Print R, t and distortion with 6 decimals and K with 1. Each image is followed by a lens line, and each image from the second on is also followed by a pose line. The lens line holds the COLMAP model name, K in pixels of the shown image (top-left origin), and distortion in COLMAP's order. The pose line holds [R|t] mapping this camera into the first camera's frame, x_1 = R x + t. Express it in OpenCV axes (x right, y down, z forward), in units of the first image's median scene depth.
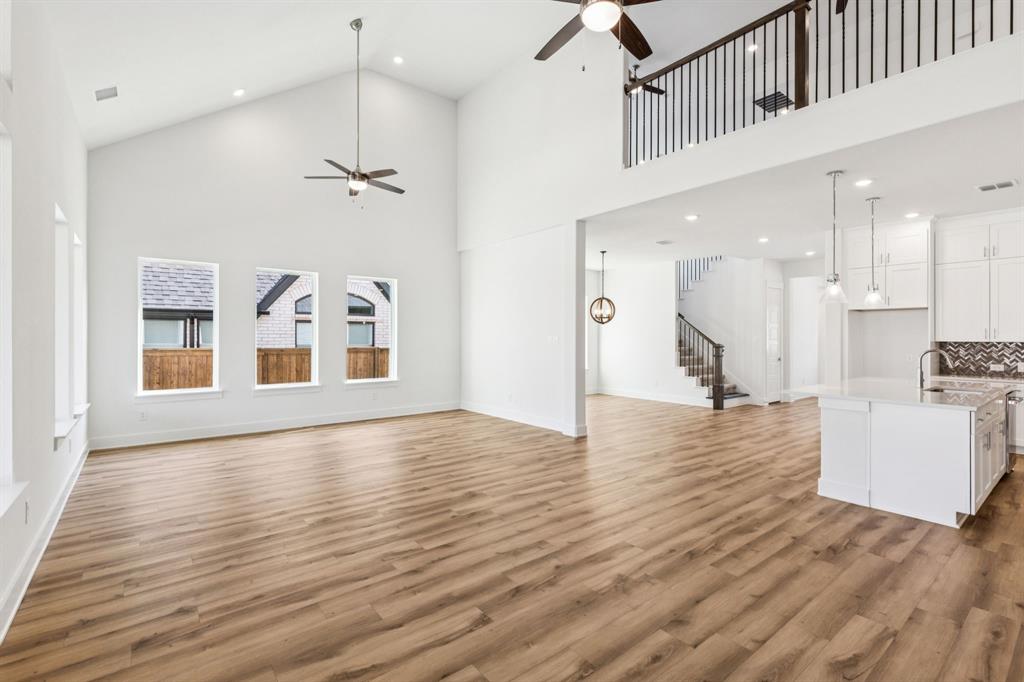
lens RADIAL K [[462.1, 0, 511.9], [0, 462.1, 337.8], [0, 0, 1]] dist [0.001383, 0.000256]
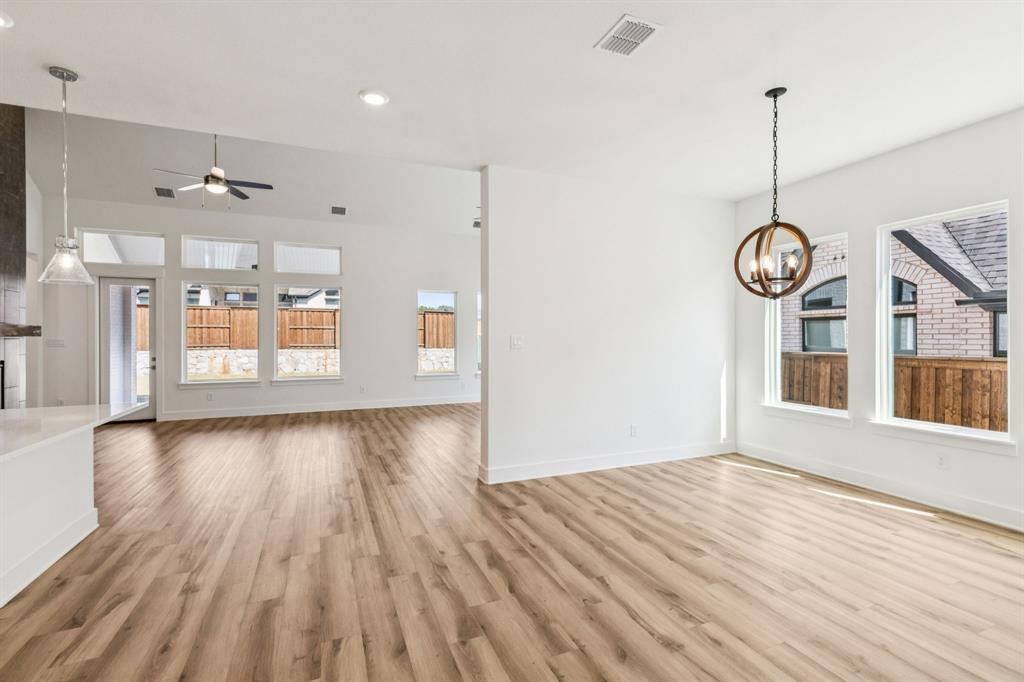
lens RADIAL K [[462.1, 0, 511.9], [0, 462.1, 337.8], [0, 0, 1]] dist [0.001383, 0.000256]
pose [[-0.273990, -0.005011, -0.961719, 0.586918], [-0.001828, 0.999987, -0.004690, 0.002267], [0.961731, 0.000473, -0.273996, 0.904387]]
